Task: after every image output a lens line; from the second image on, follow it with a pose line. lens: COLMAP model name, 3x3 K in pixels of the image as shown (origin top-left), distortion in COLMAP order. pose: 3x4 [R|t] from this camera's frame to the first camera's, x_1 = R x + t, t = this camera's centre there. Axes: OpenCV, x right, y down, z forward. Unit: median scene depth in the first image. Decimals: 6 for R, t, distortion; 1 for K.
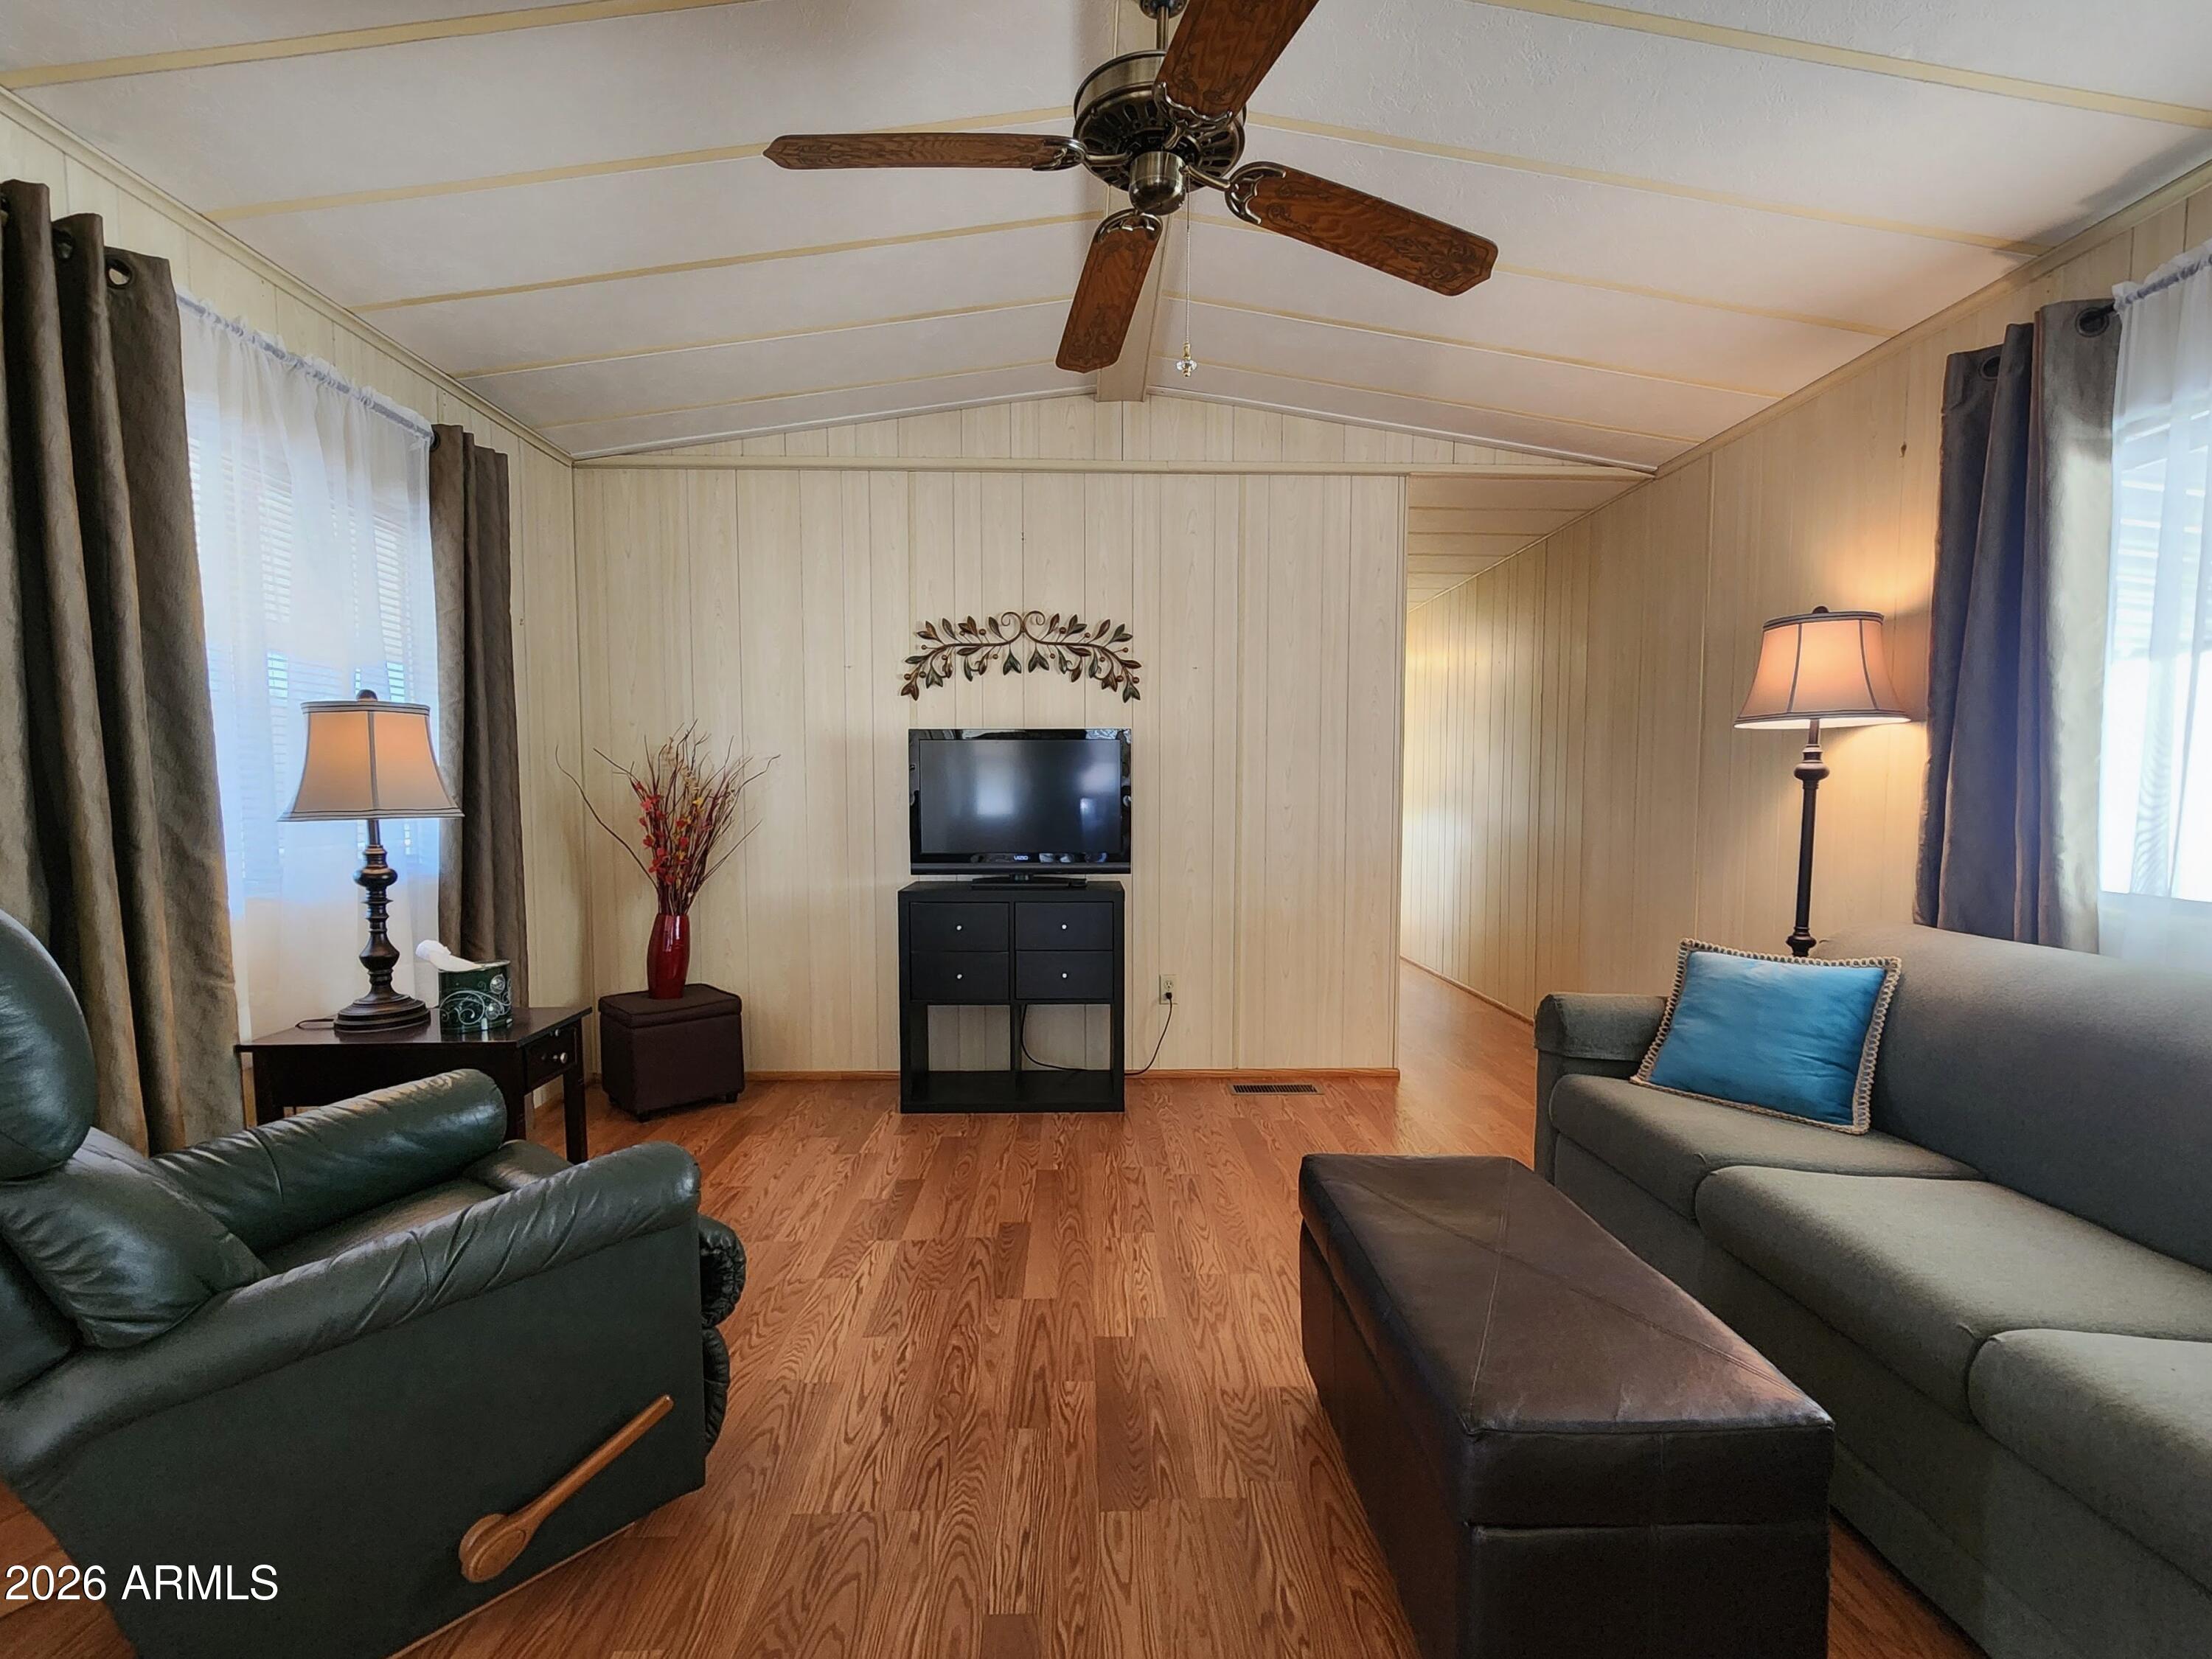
lens RADIAL K [[913.4, 0, 1100.0], [0, 913.4, 827.5], [0, 0, 1]] dist [0.002516, 0.000459]
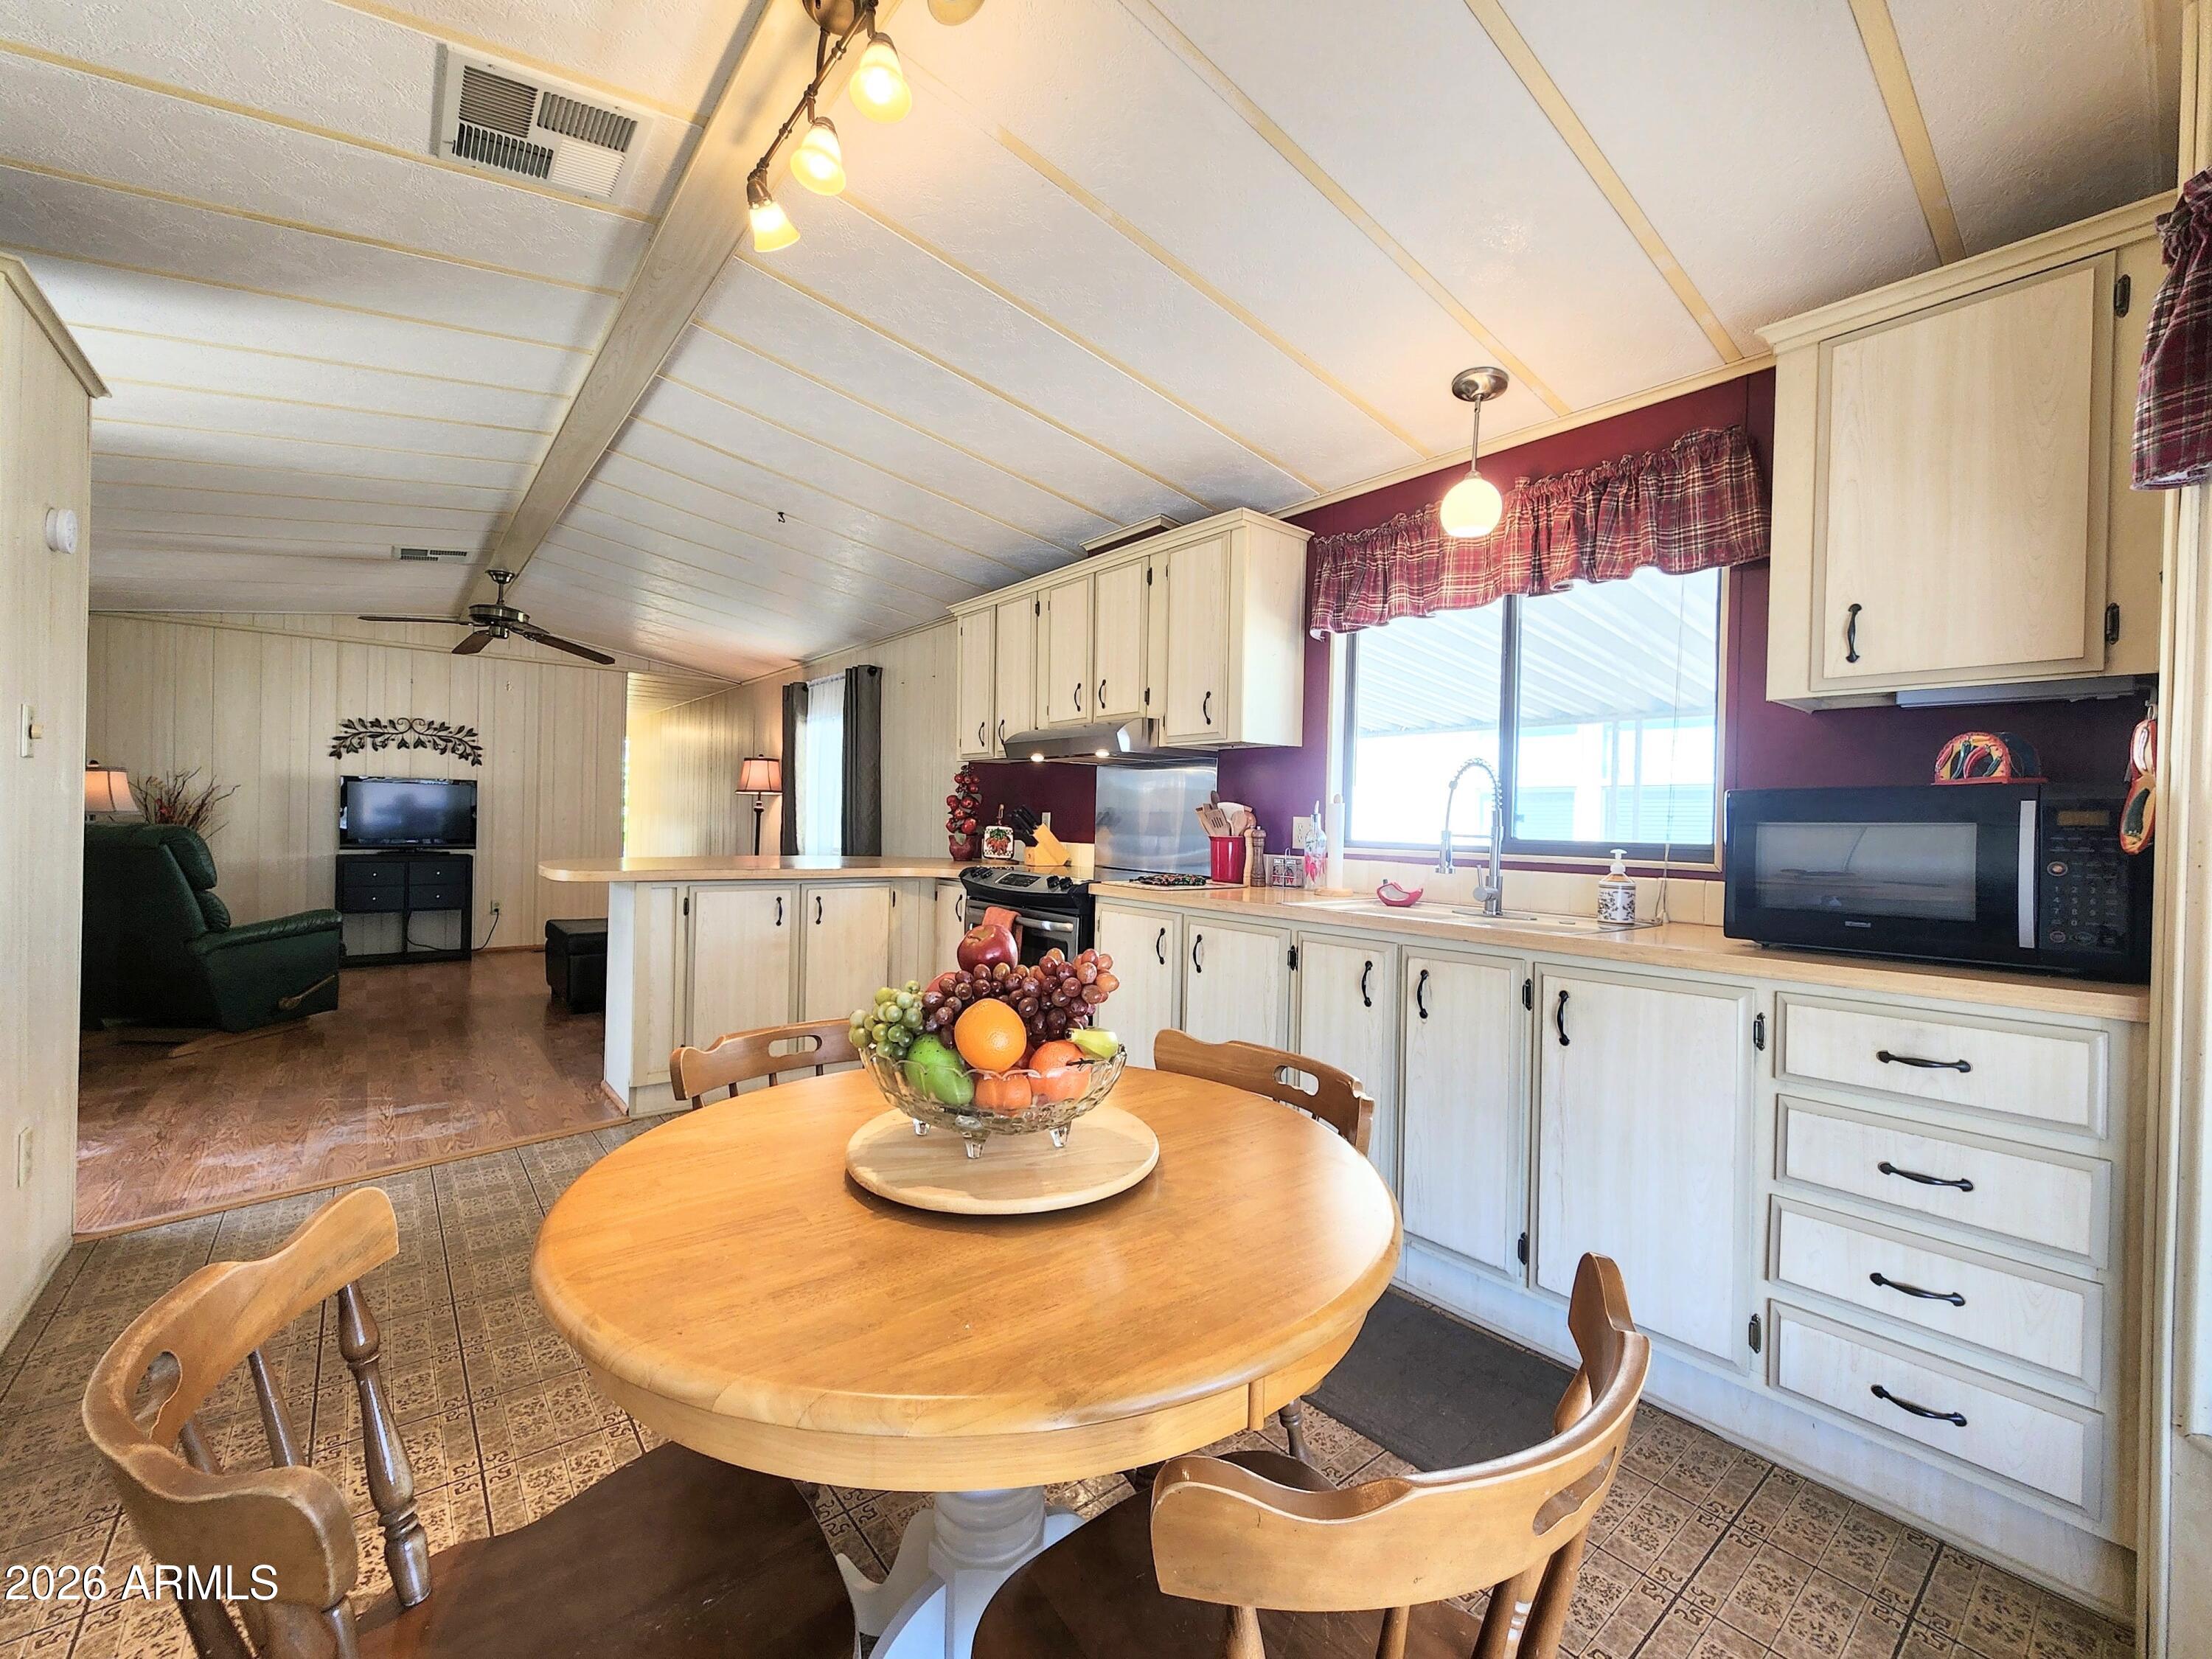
lens RADIAL K [[913.4, 0, 1105.1], [0, 913.4, 824.0], [0, 0, 1]] dist [0.002516, 0.000459]
pose [[0.786627, 0.011618, 0.617319, -0.122679], [-0.002212, 0.999870, -0.015999, 0.022791], [-0.617424, 0.011220, 0.786550, -1.494430]]
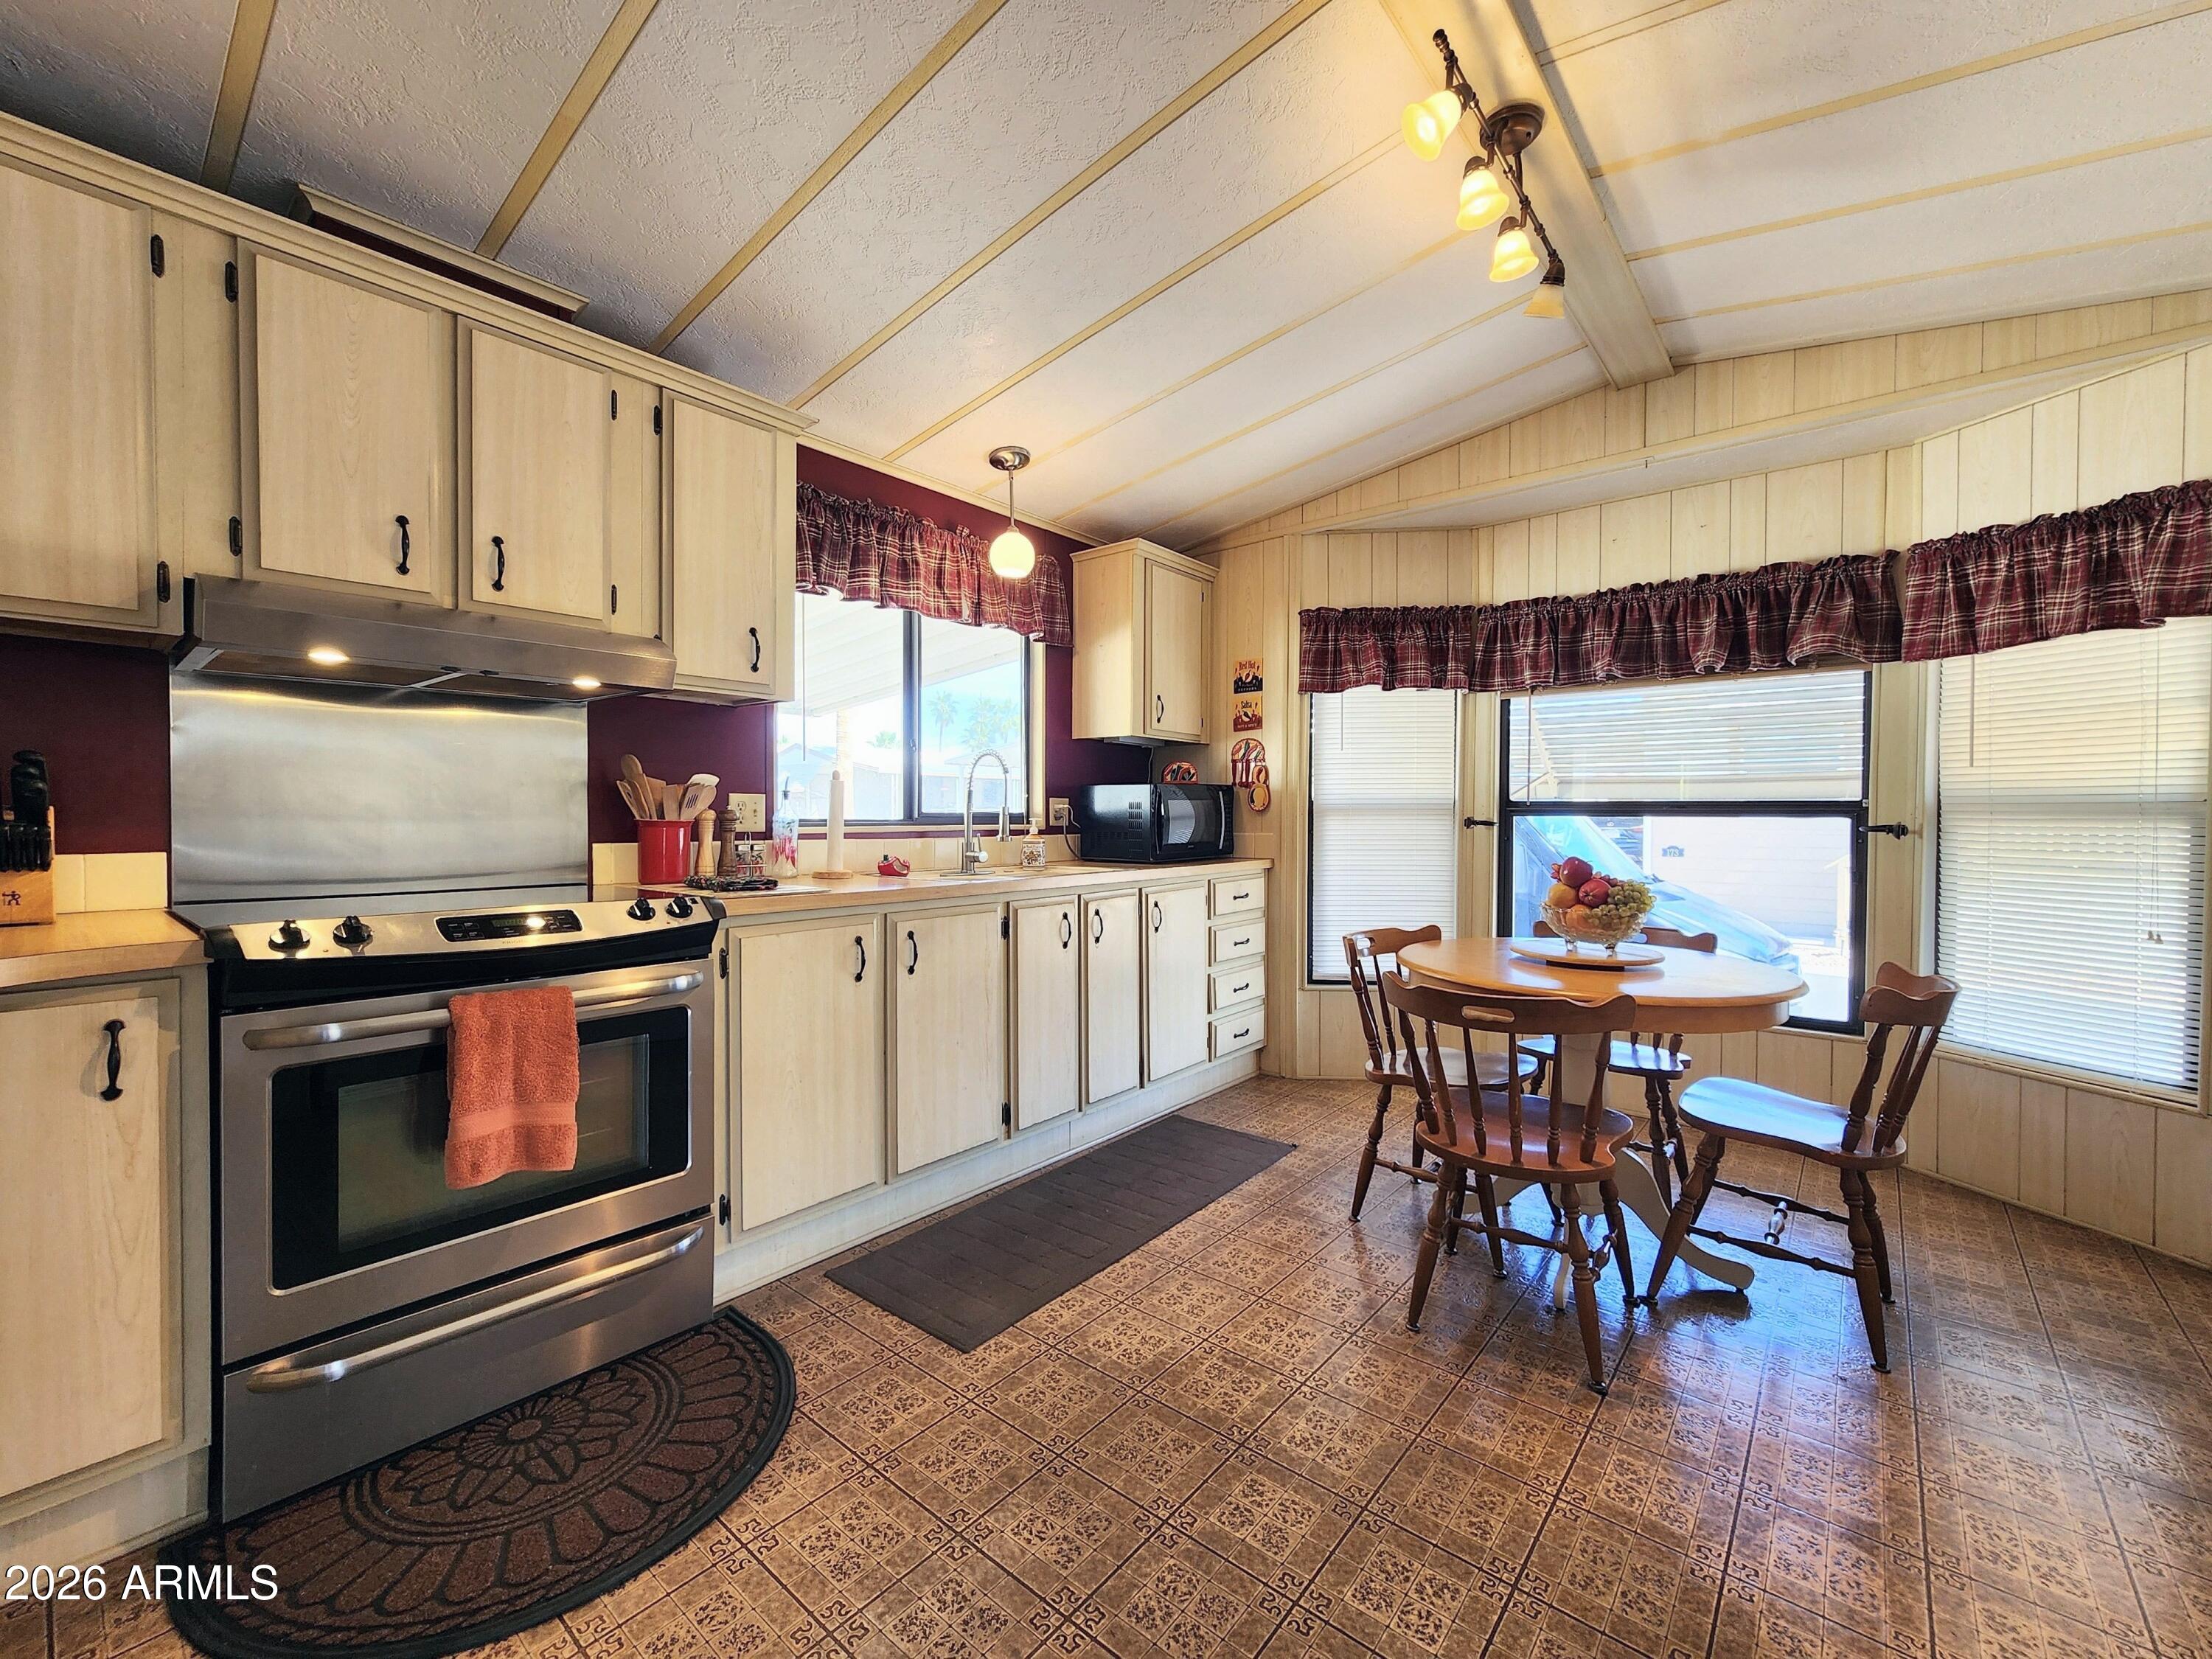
lens RADIAL K [[913.4, 0, 1108.6], [0, 913.4, 822.7], [0, 0, 1]] dist [0.002516, 0.000459]
pose [[-0.757180, -0.014284, 0.653050, -0.133612], [0.011071, 0.999337, 0.034695, 0.000793], [-0.653113, 0.033500, -0.756519, -0.460142]]
